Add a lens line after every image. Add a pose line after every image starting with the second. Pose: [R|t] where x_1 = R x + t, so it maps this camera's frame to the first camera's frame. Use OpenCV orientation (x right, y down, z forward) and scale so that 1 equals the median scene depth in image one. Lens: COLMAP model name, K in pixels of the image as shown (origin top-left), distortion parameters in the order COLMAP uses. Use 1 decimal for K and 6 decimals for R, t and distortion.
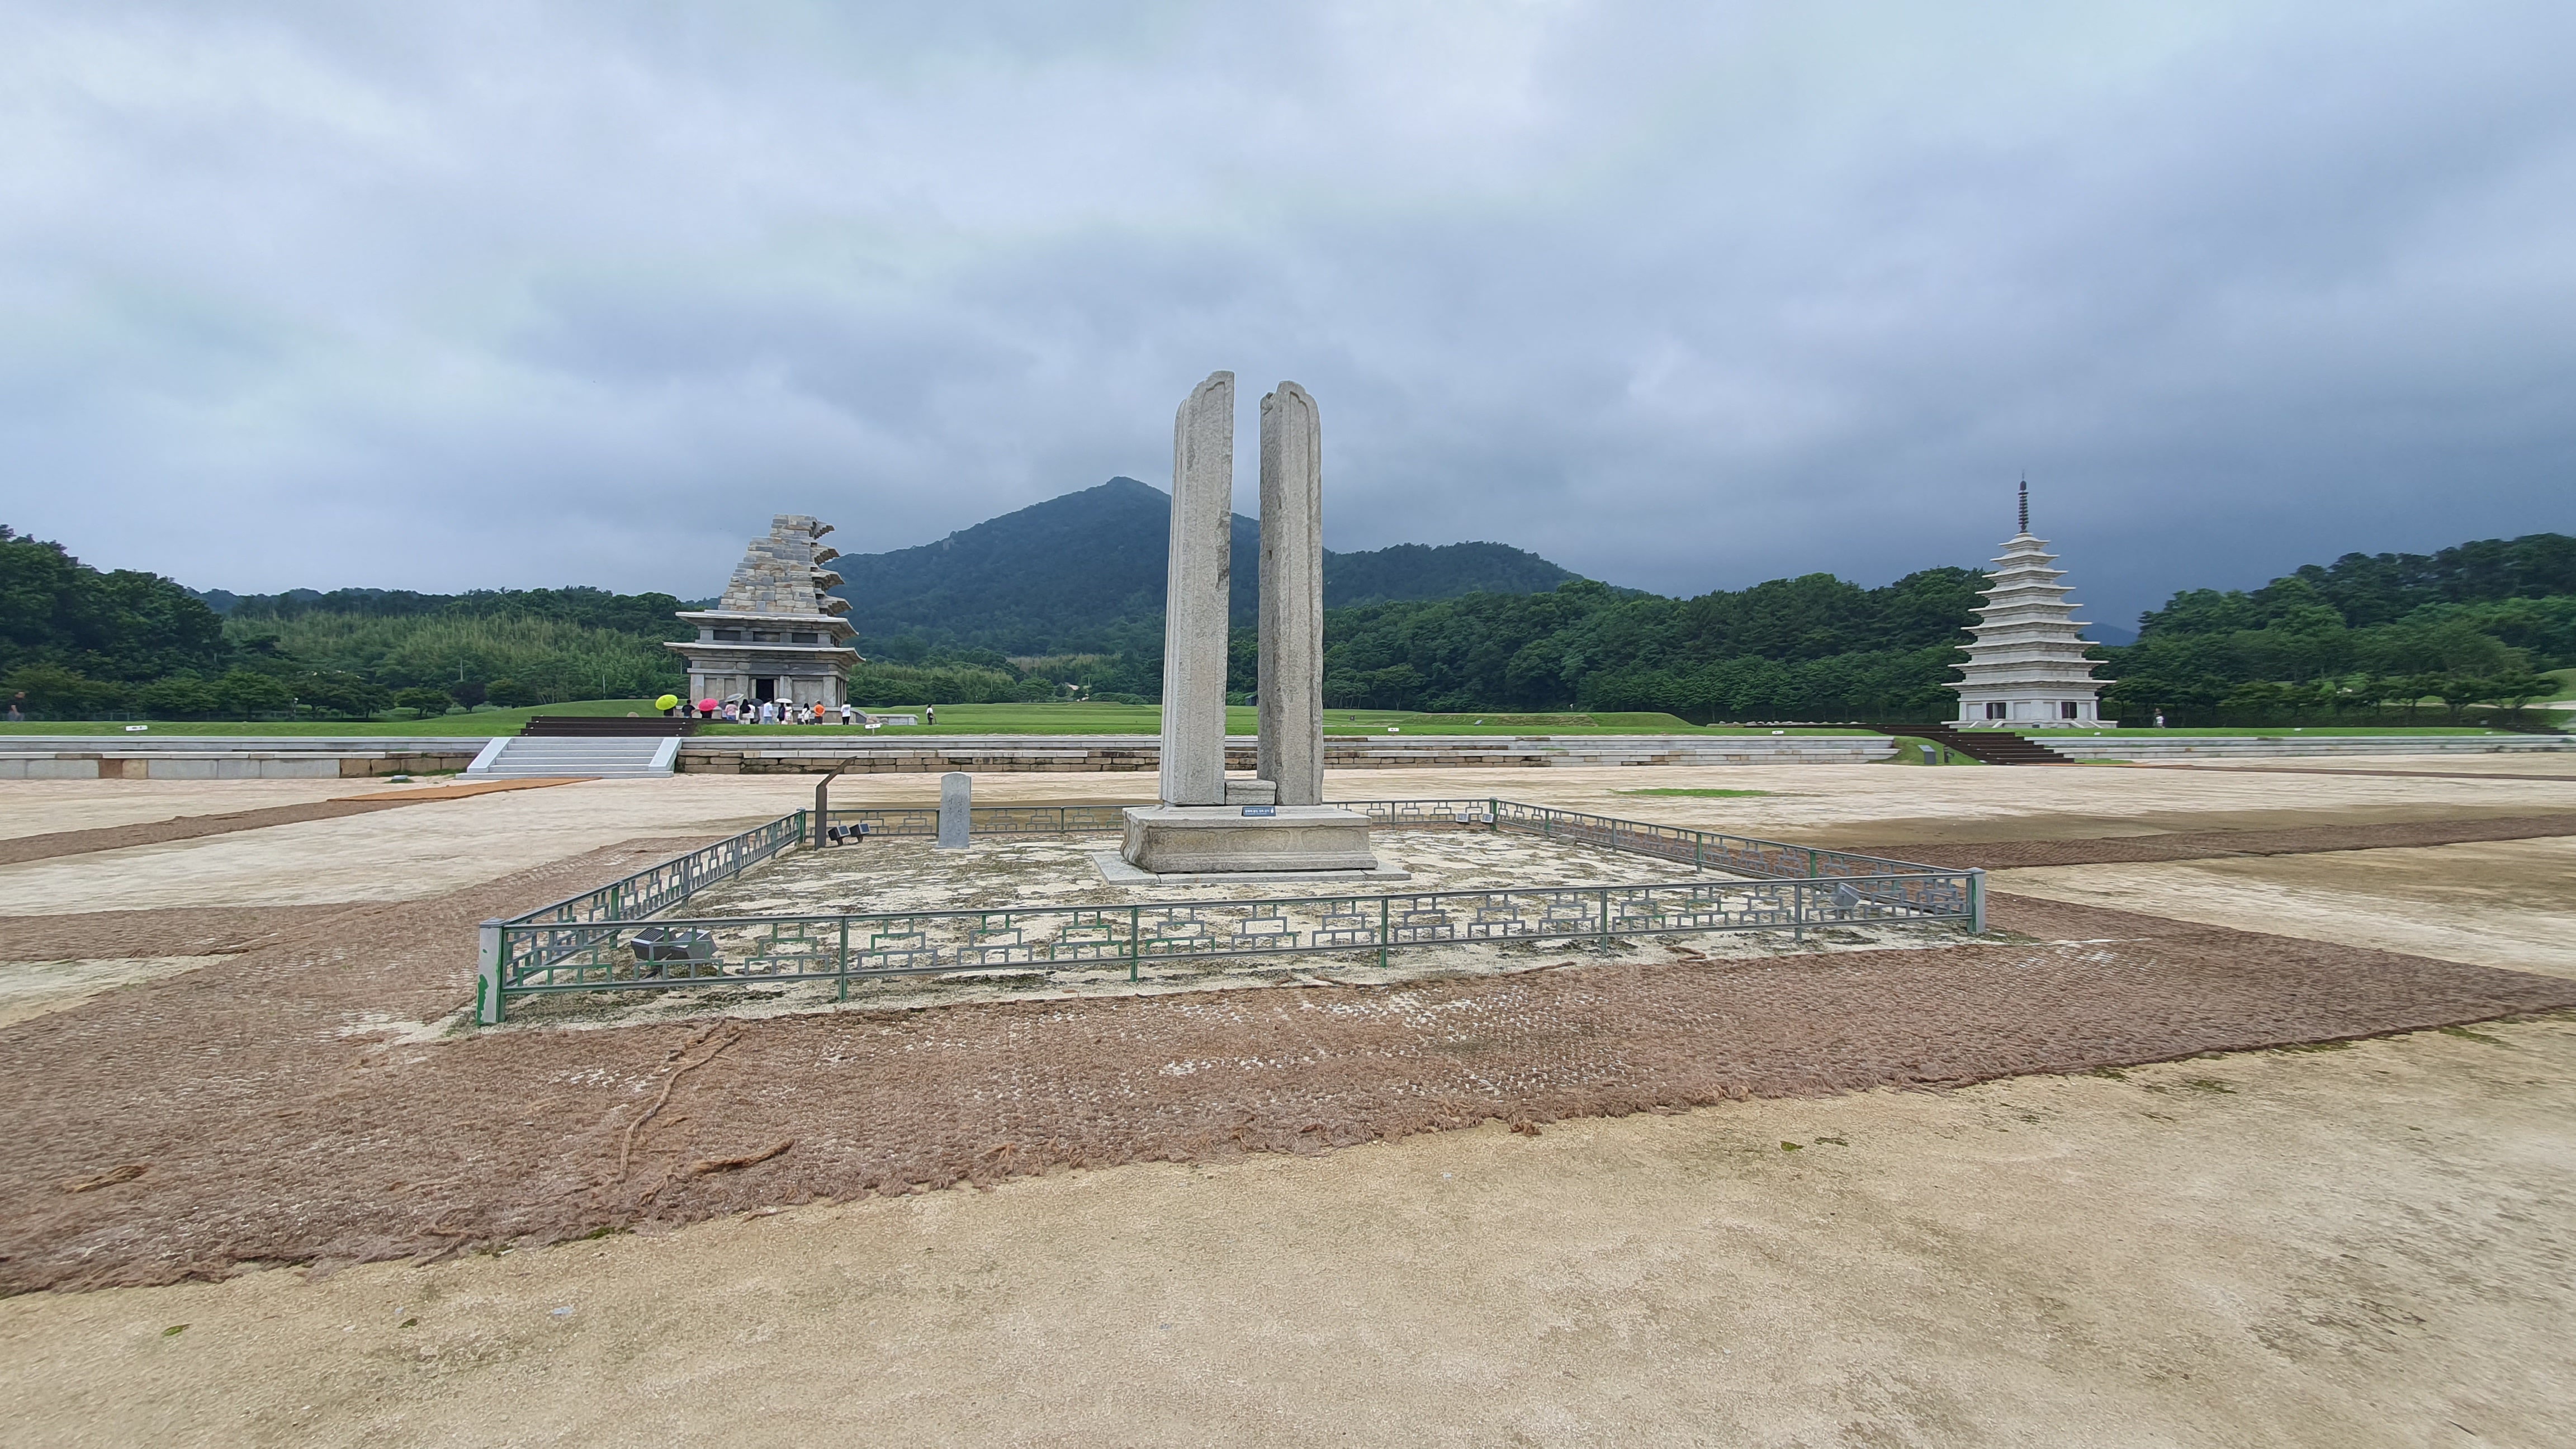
lens RADIAL K [[1035.7, 0, 1287.7], [0, 1035.7, 714.7], [0, 0, 1]] dist [0.005994, -0.000110]
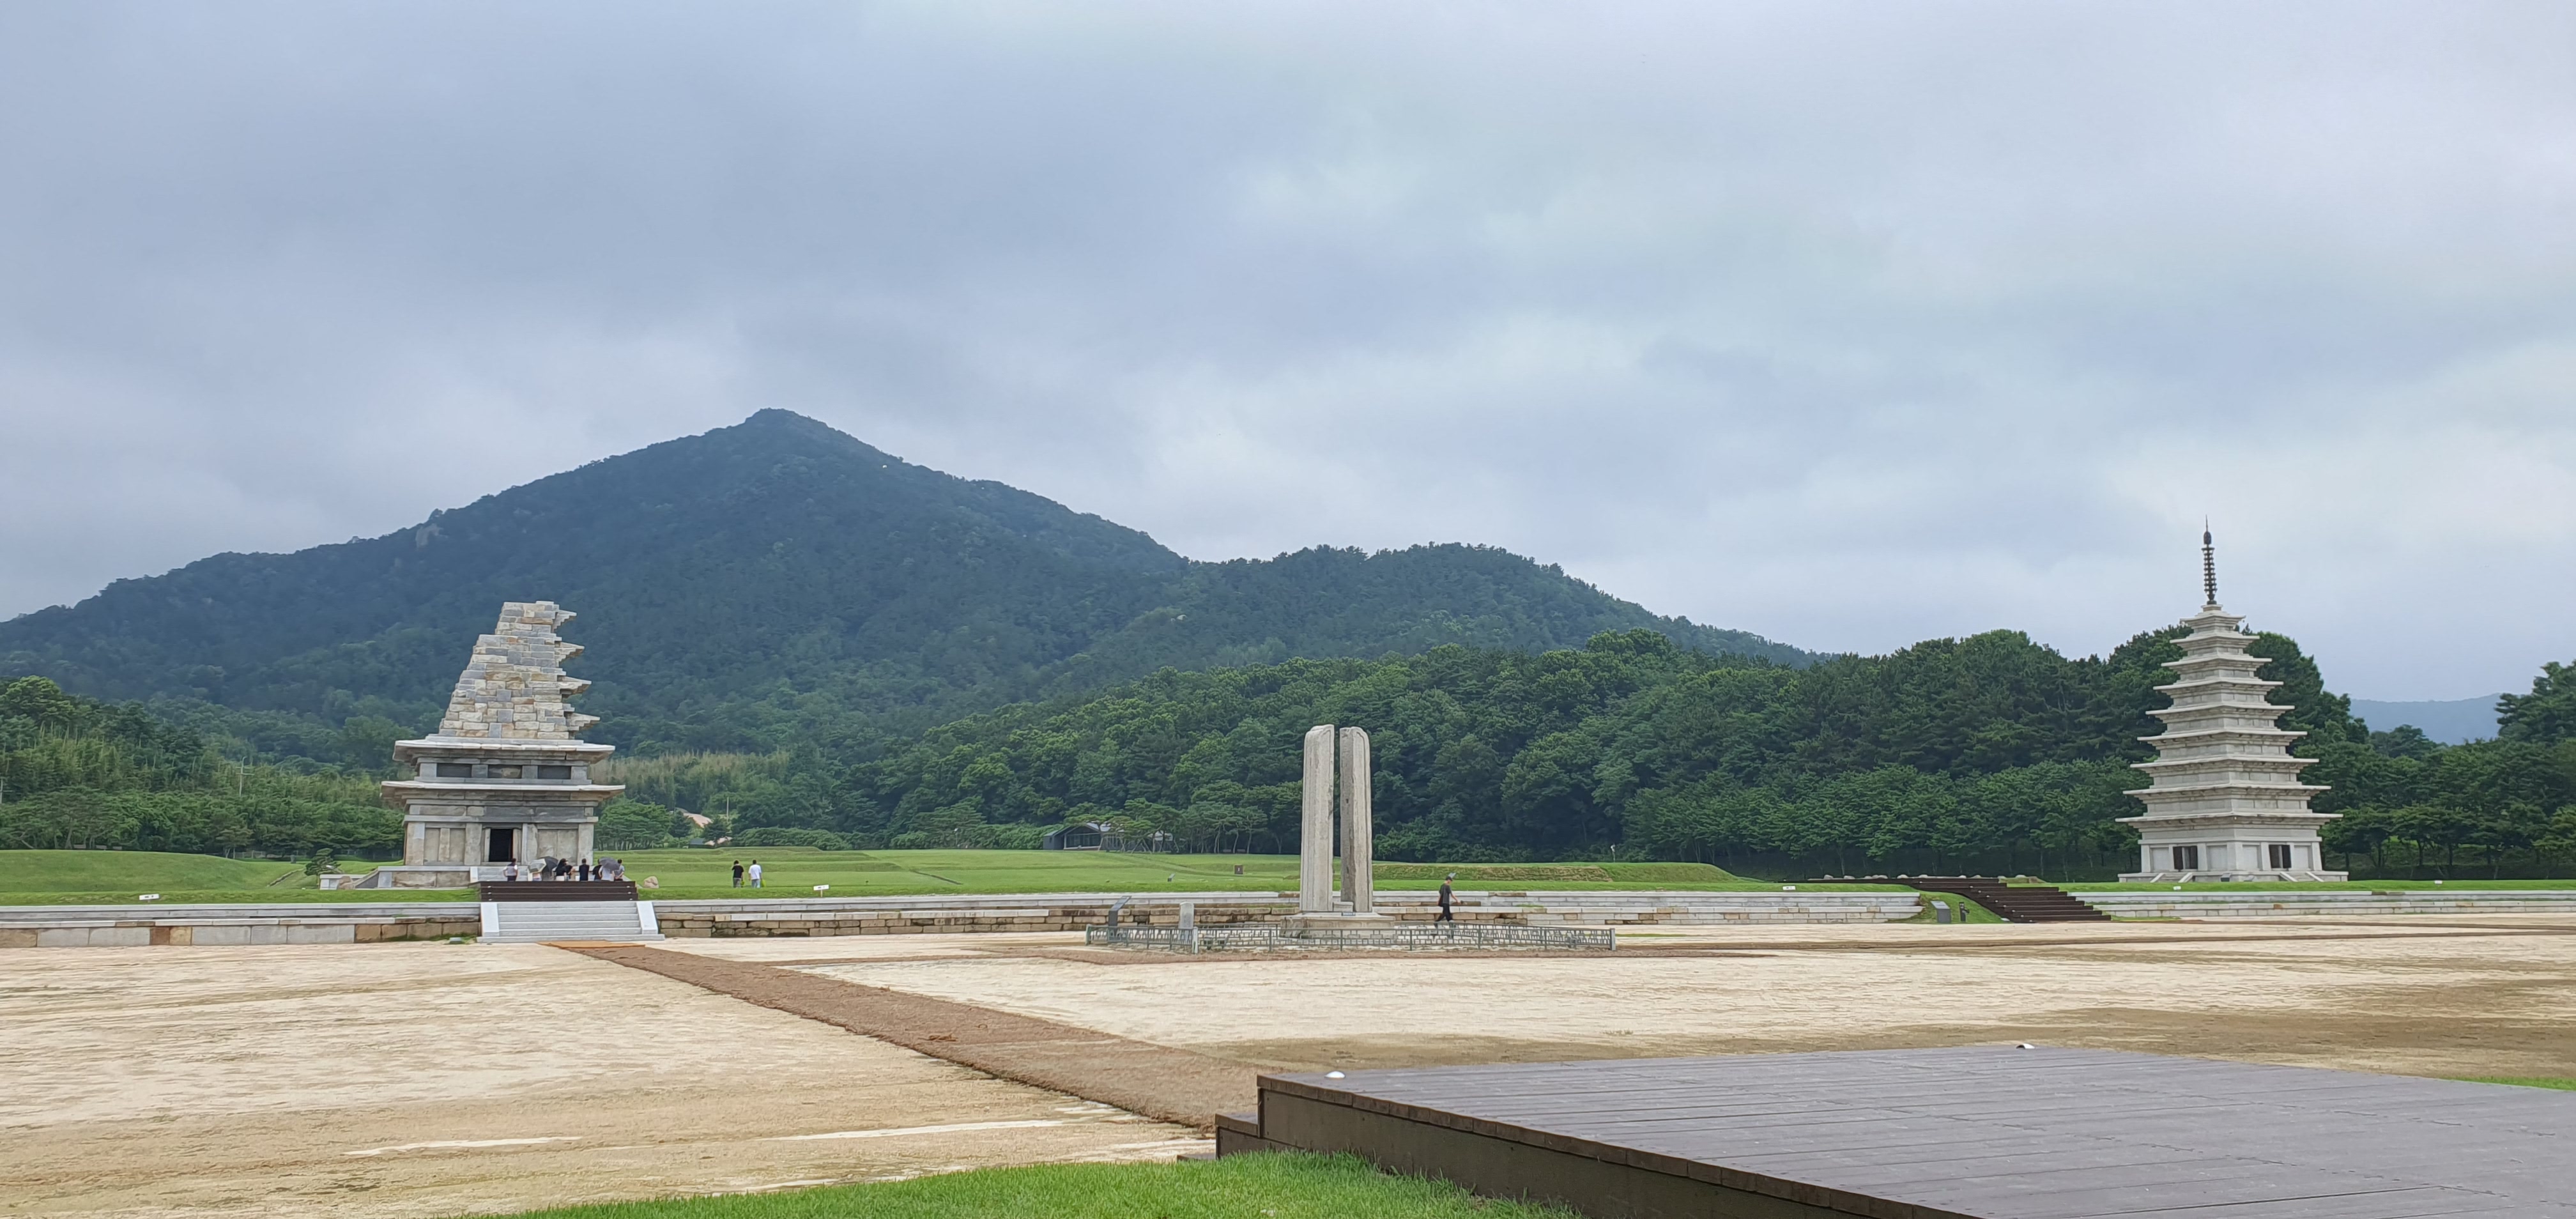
lens RADIAL K [[2020.9, 0, 1281.7], [0, 2020.9, 641.3], [0, 0, 1]] dist [0.087668, -0.111436]
pose [[0.995415, 0.003461, 0.095583, -0.054894], [0.007029, 0.993997, -0.109185, -0.002430], [-0.095388, 0.109356, 0.989415, -0.319095]]
